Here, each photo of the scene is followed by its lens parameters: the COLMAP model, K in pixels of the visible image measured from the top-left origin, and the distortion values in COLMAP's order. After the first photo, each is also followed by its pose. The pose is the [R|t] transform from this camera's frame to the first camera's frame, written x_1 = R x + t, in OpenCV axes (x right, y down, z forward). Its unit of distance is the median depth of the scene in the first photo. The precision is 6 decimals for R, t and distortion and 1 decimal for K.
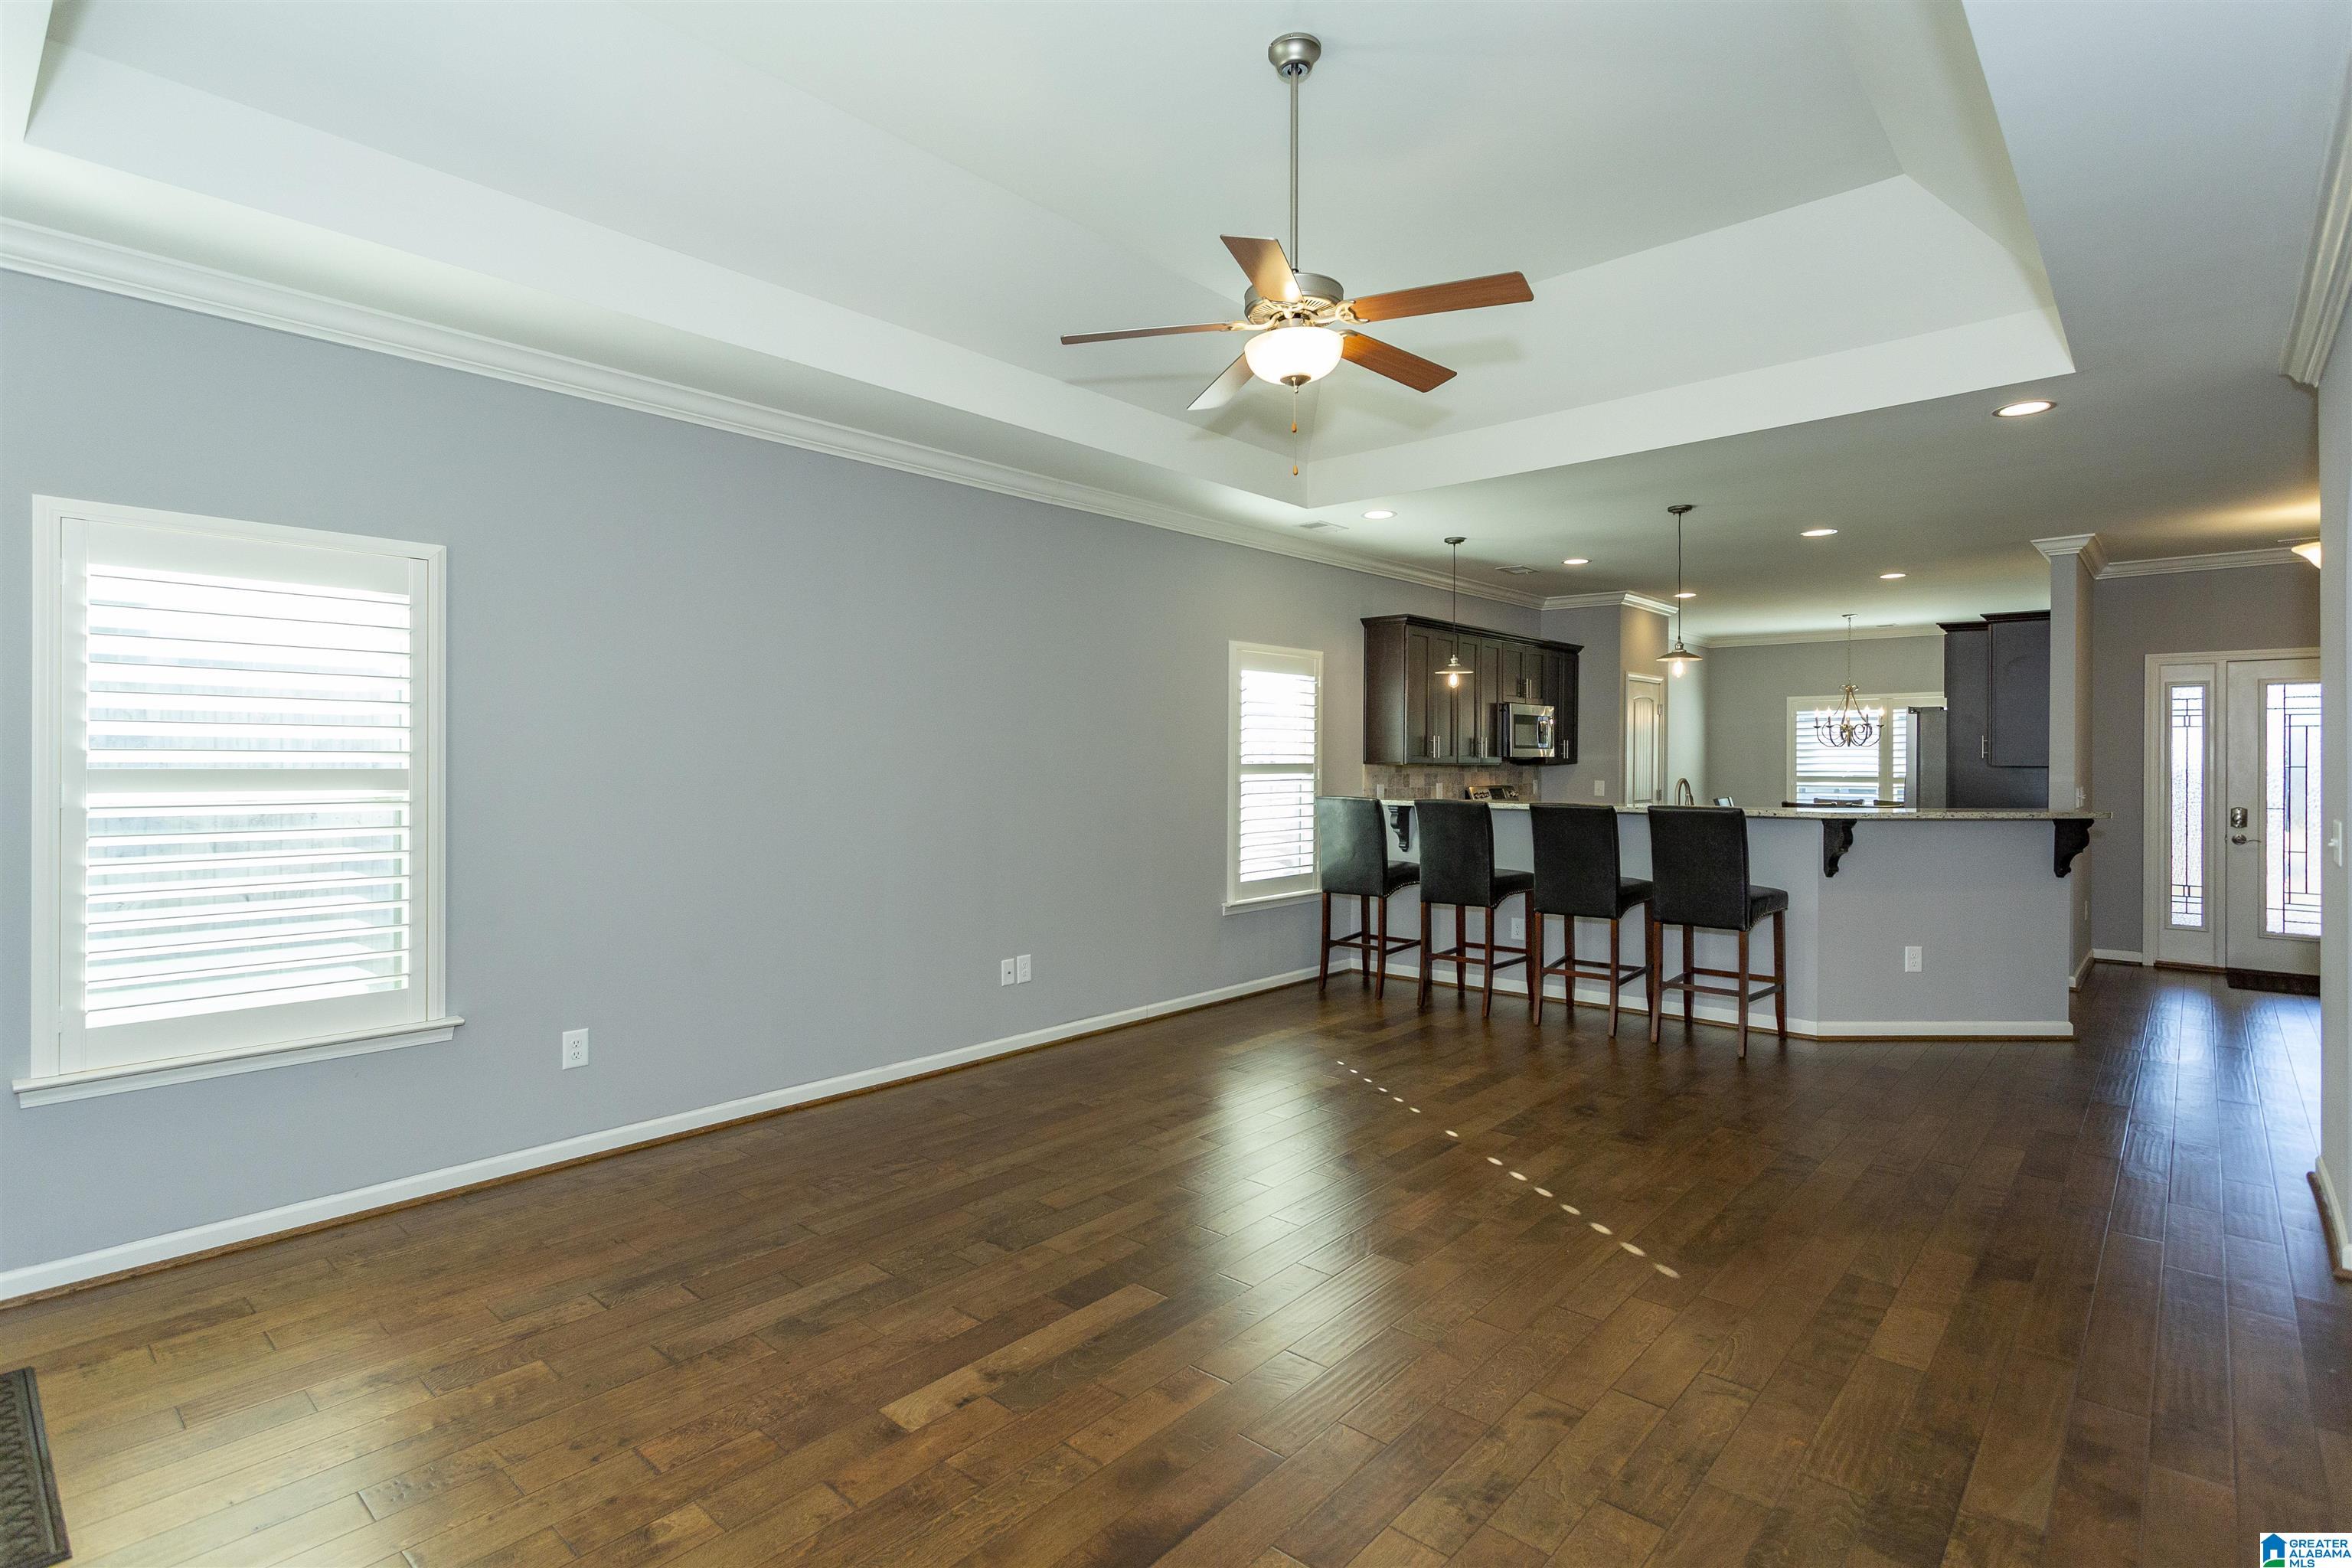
lens RADIAL K [[1145.3, 0, 1167.7], [0, 1145.3, 759.4], [0, 0, 1]] dist [0.004229, 0.000678]
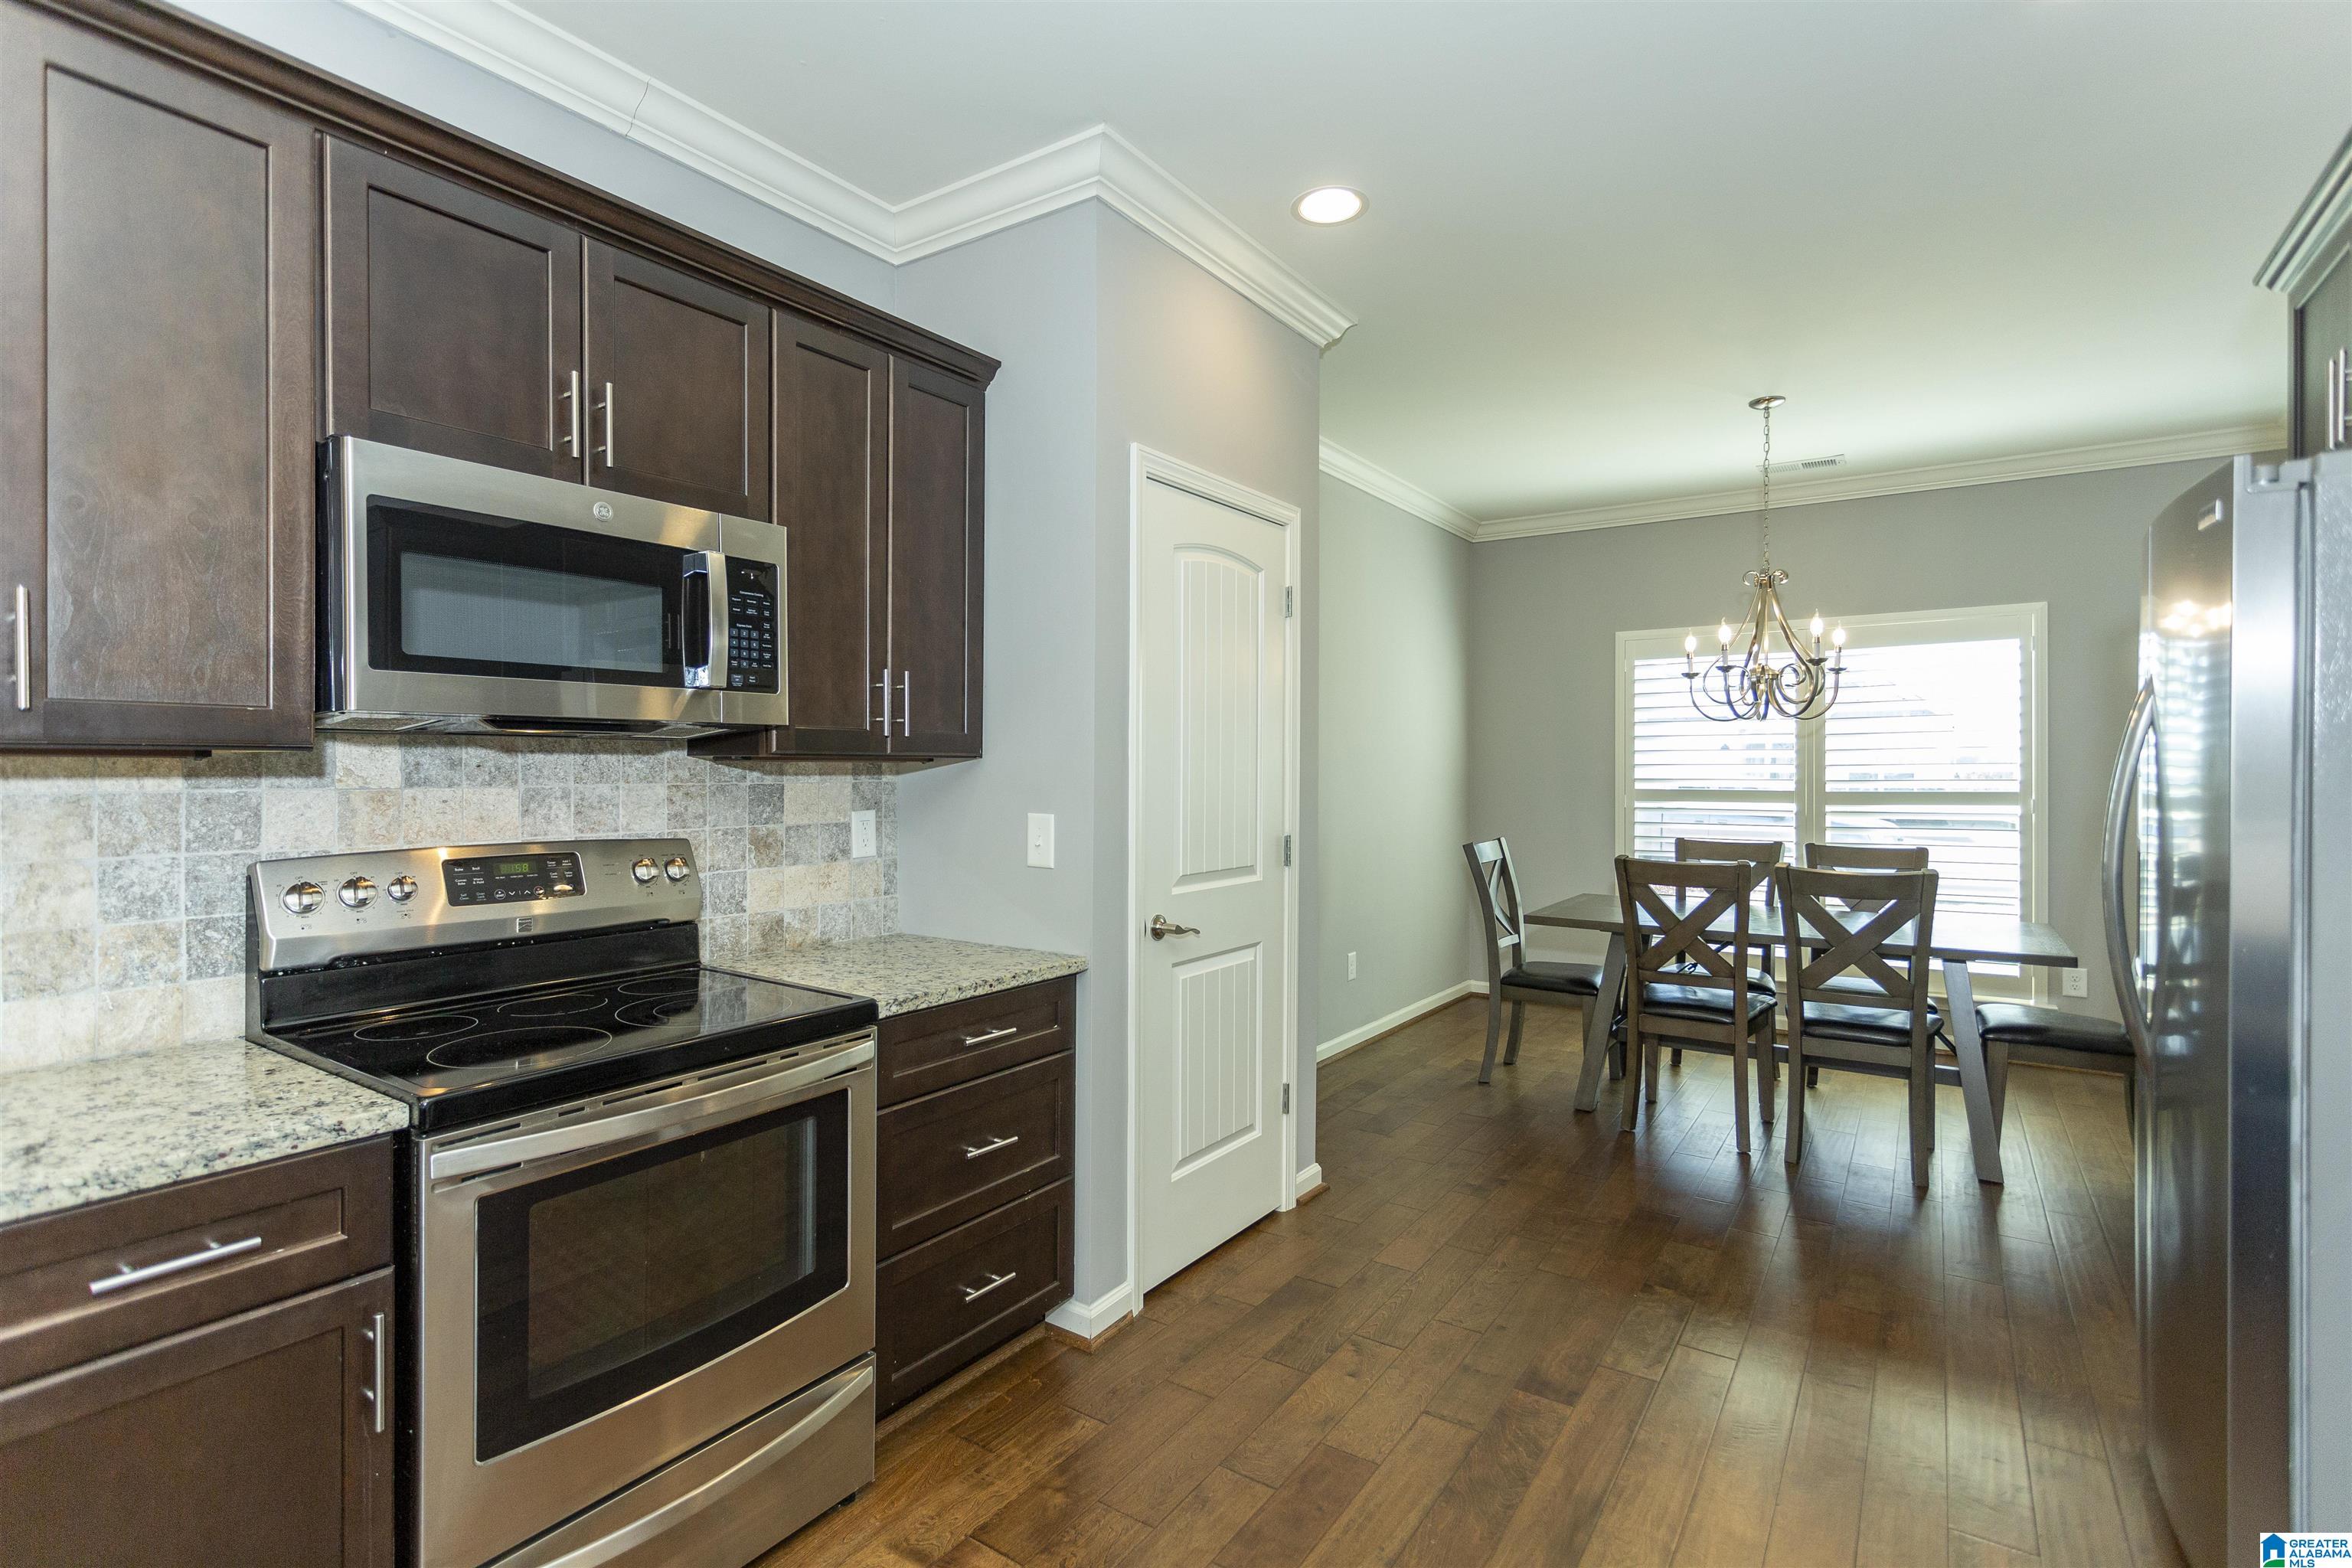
lens RADIAL K [[1103.4, 0, 1165.0], [0, 1103.4, 767.4], [0, 0, 1]] dist [0.003008, 0.000297]
pose [[0.992351, -0.002487, 0.123425, 0.740940], [0.002934, 0.999990, -0.003447, 0.015071], [-0.123415, 0.003782, 0.992348, 1.419306]]
